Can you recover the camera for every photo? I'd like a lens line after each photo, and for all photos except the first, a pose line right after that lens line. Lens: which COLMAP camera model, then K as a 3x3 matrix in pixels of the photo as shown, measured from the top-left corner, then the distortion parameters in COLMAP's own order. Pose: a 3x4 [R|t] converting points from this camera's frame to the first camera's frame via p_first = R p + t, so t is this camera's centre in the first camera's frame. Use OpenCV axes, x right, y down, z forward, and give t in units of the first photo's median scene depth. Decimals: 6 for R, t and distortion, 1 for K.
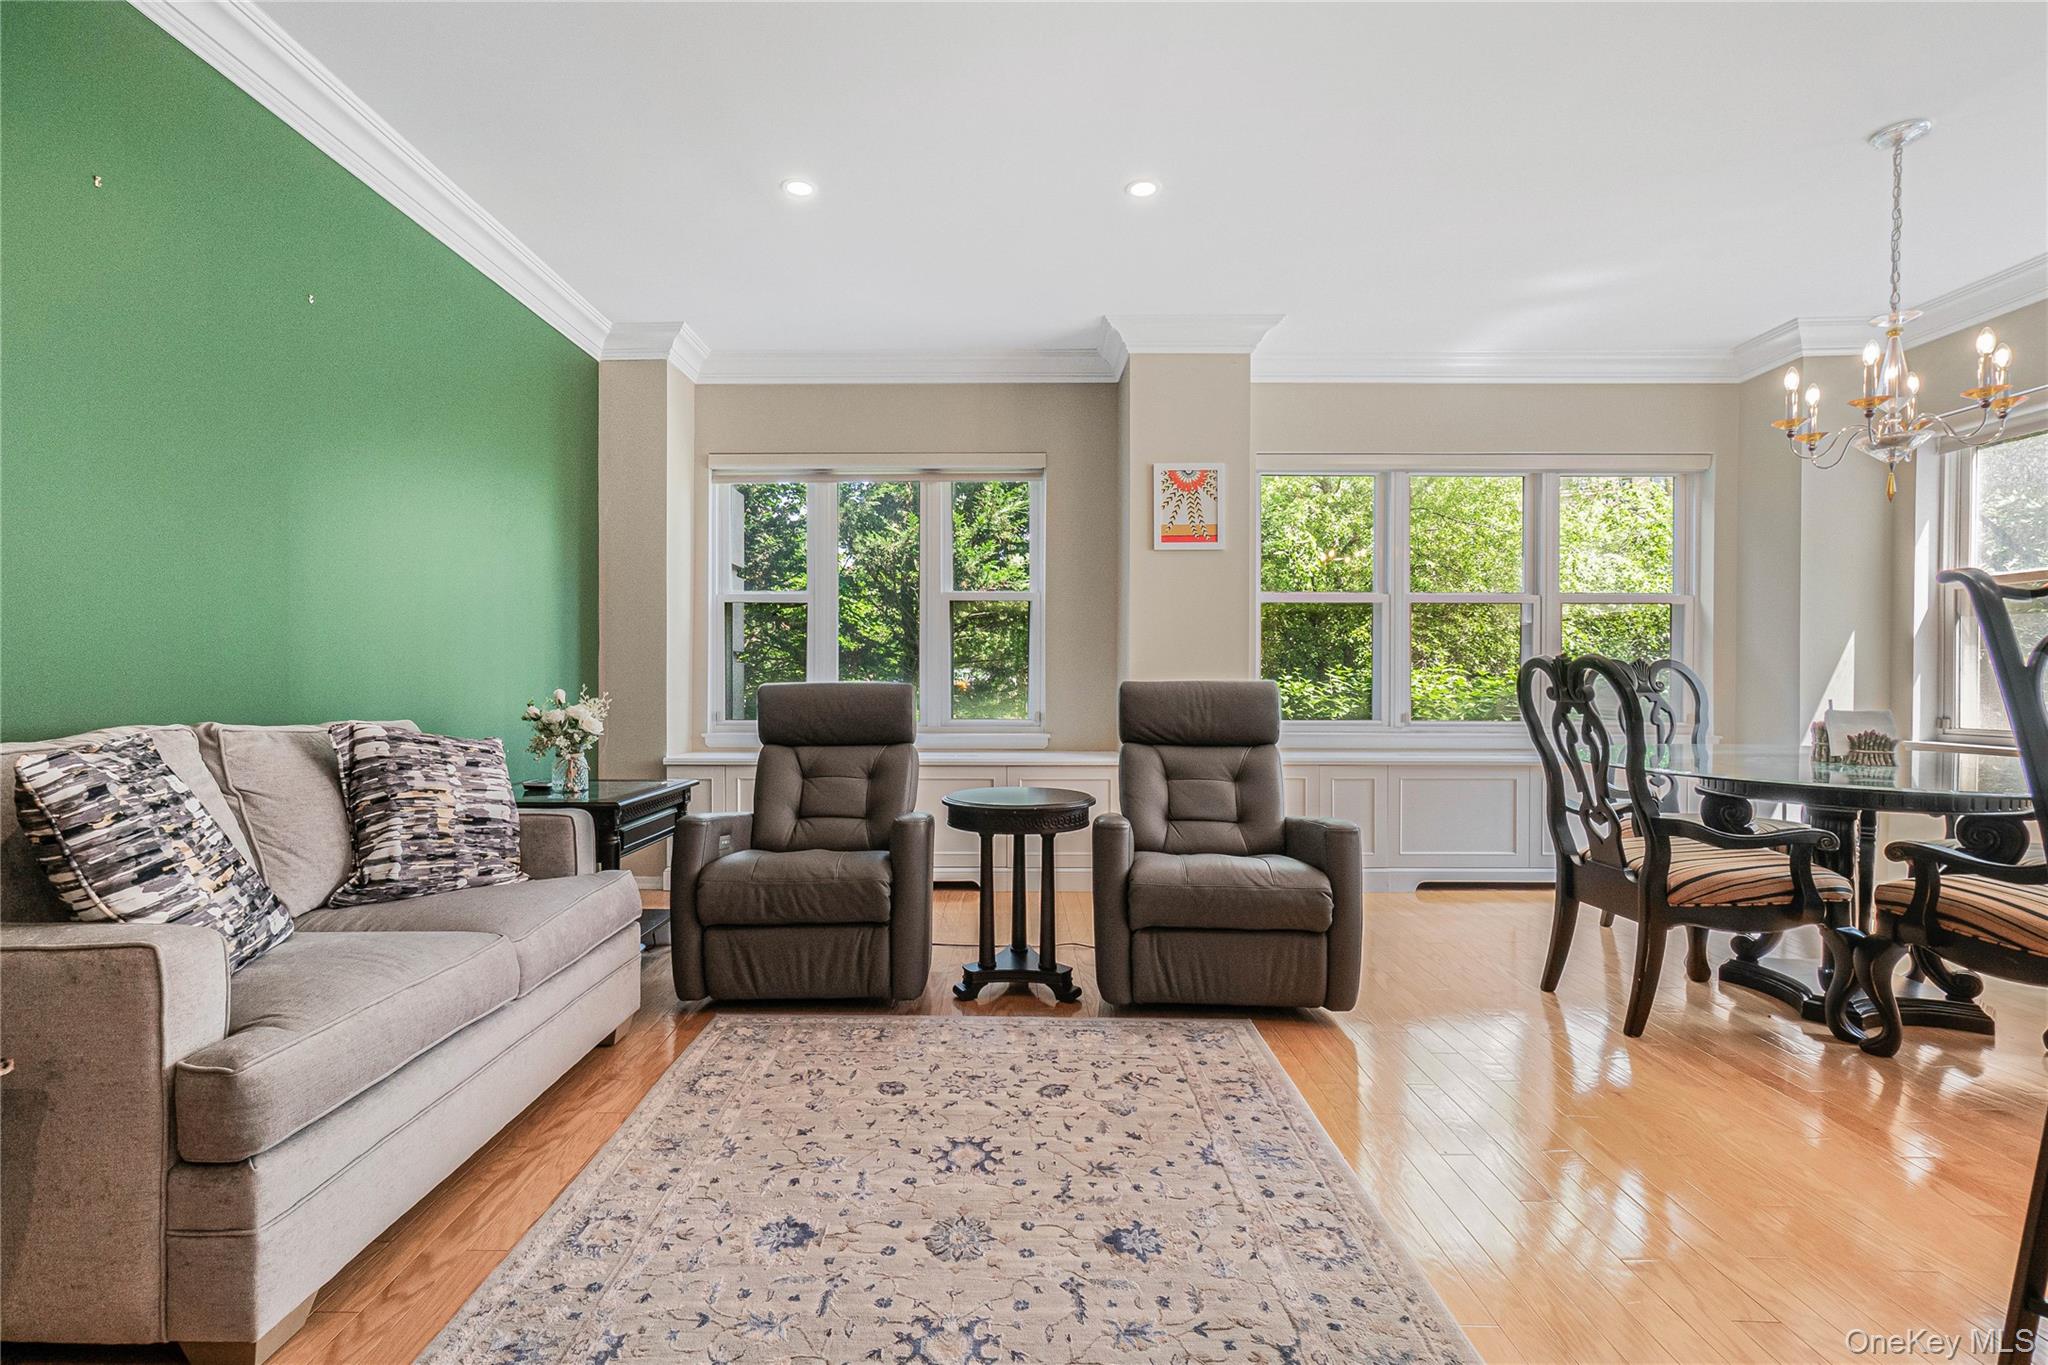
lens RADIAL K [[925.9, 0, 1003.0], [0, 925.9, 676.9], [0, 0, 1]] dist [-0.010957, 0.011502]
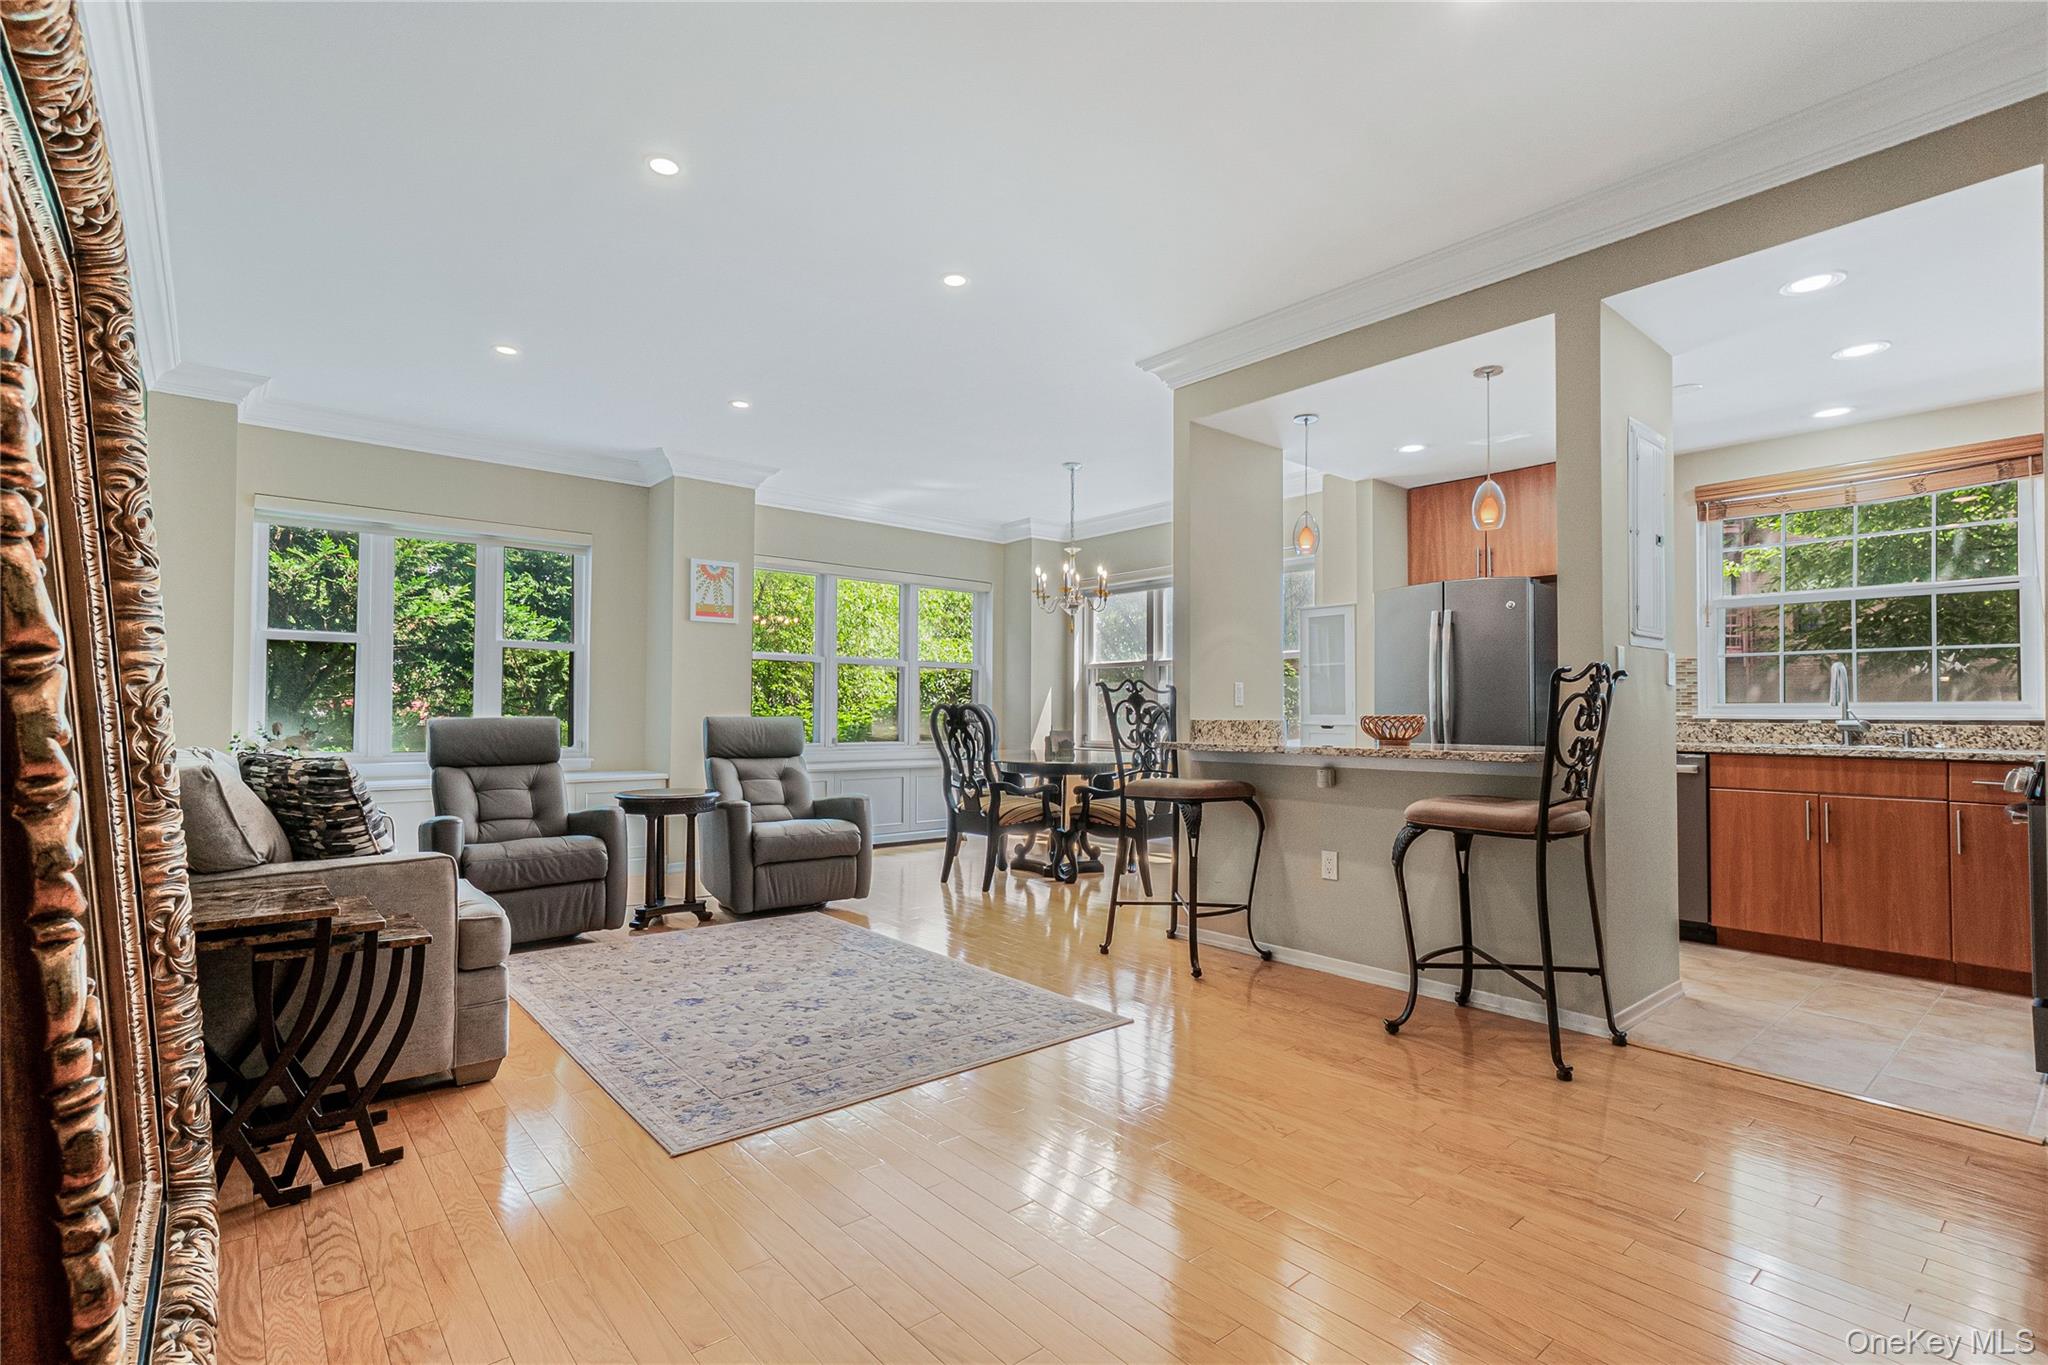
lens RADIAL K [[925.9, 0, 1013.4], [0, 925.9, 691.1], [0, 0, 1]] dist [-0.010957, 0.011502]
pose [[0.747057, 0.017850, 0.664520, -0.635508], [-0.003096, 0.999722, -0.023374, -0.002805], [-0.664753, 0.015404, 0.746905, -0.565038]]
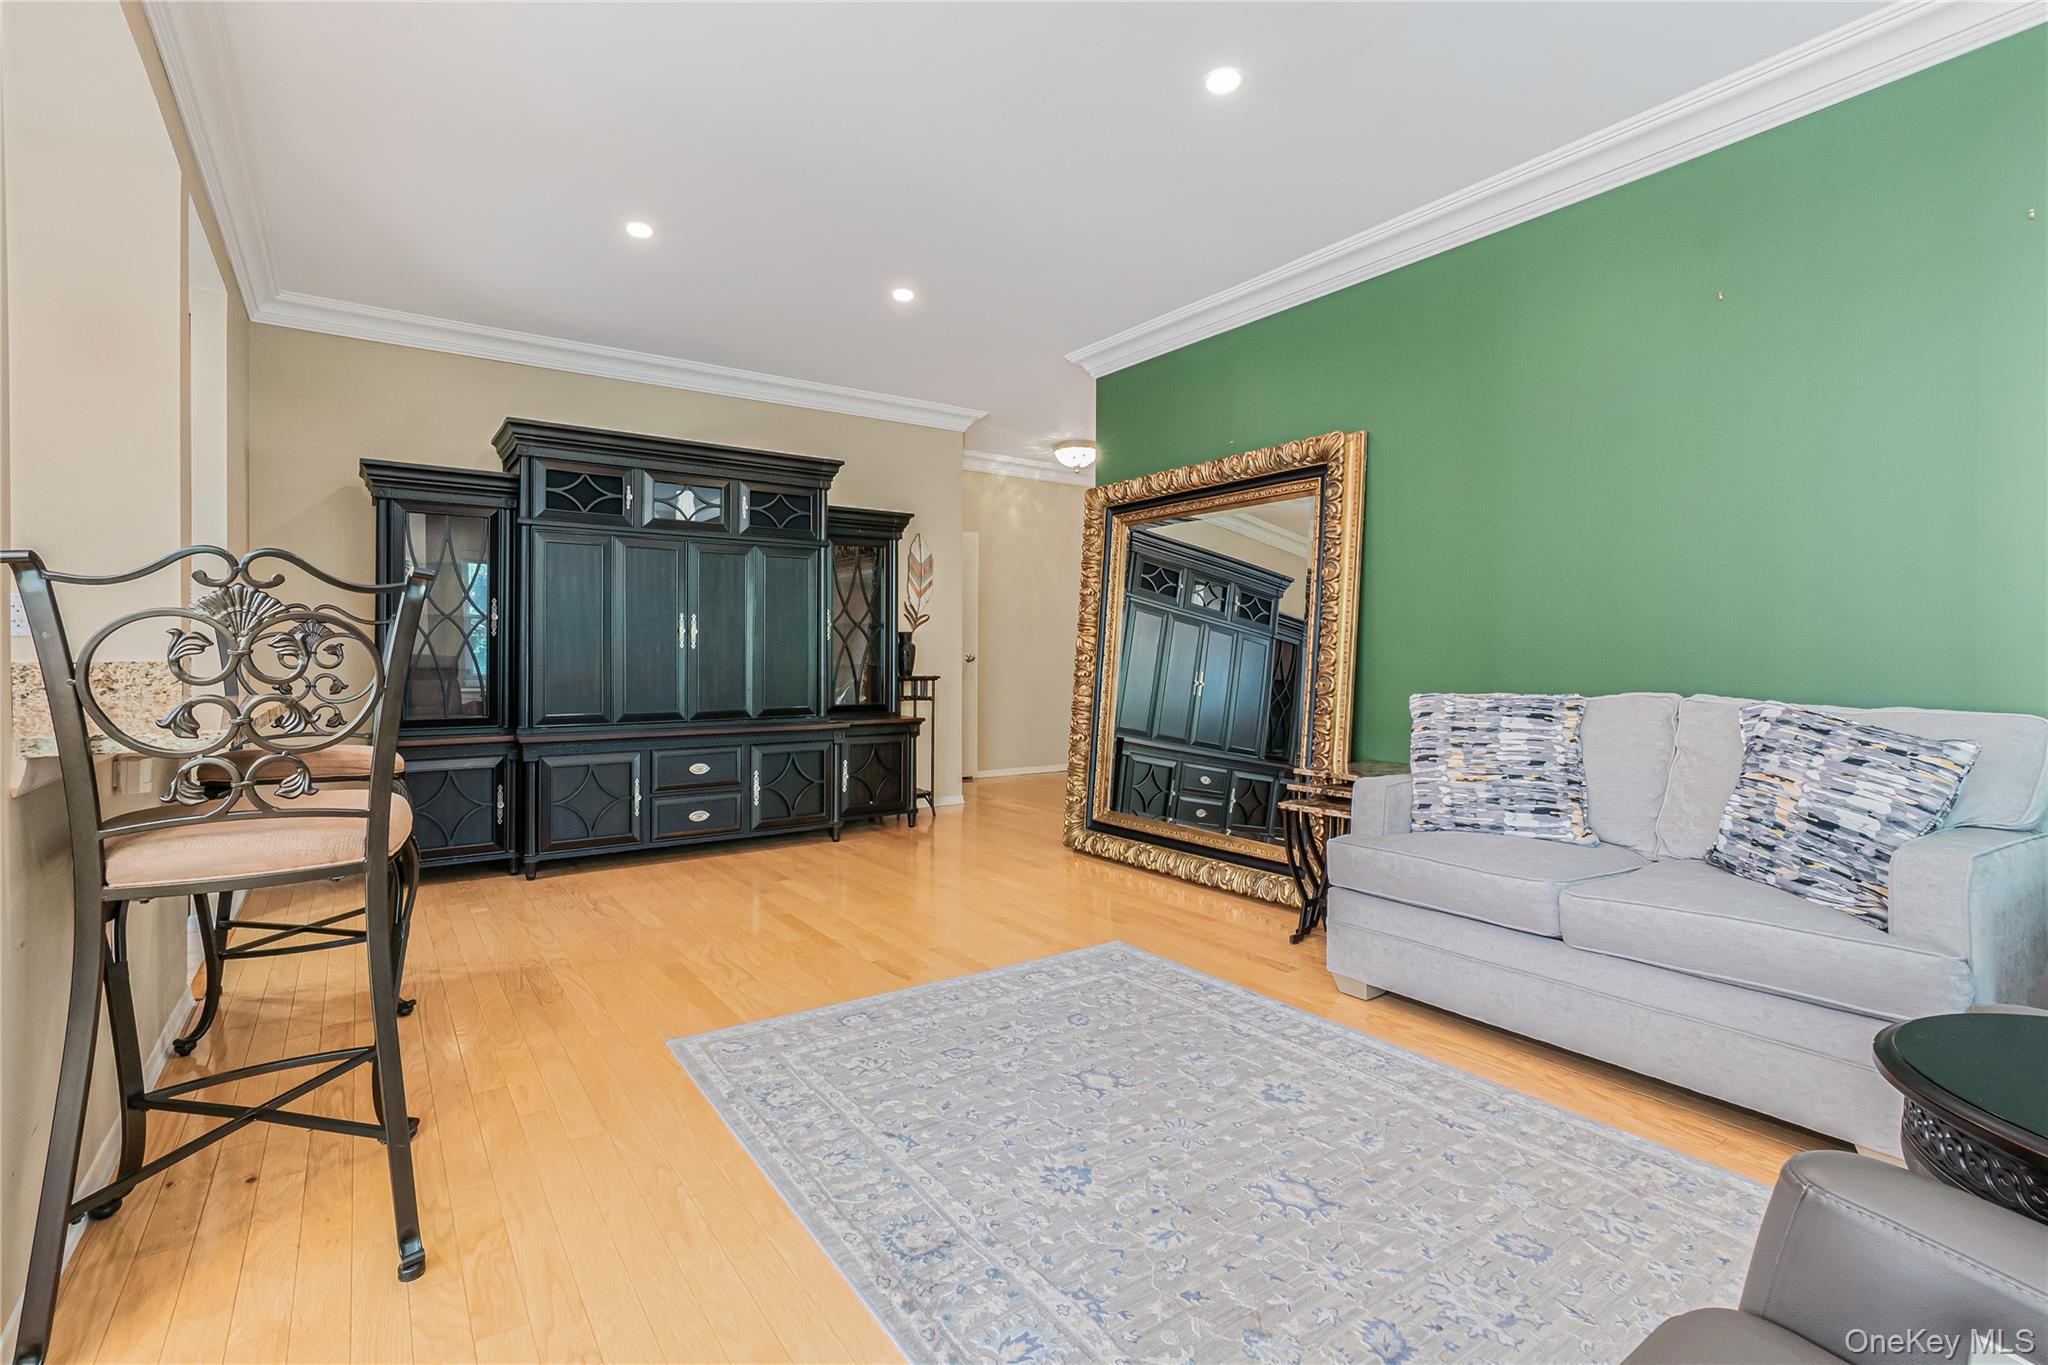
lens RADIAL K [[925.9, 0, 984.1], [0, 925.9, 686.5], [0, 0, 1]] dist [-0.010957, 0.011502]
pose [[-0.828213, 0.012025, -0.560284, 0.500264], [-0.004729, 0.999584, 0.028444, 0.004716], [0.560393, 0.026208, -0.827812, 1.113735]]
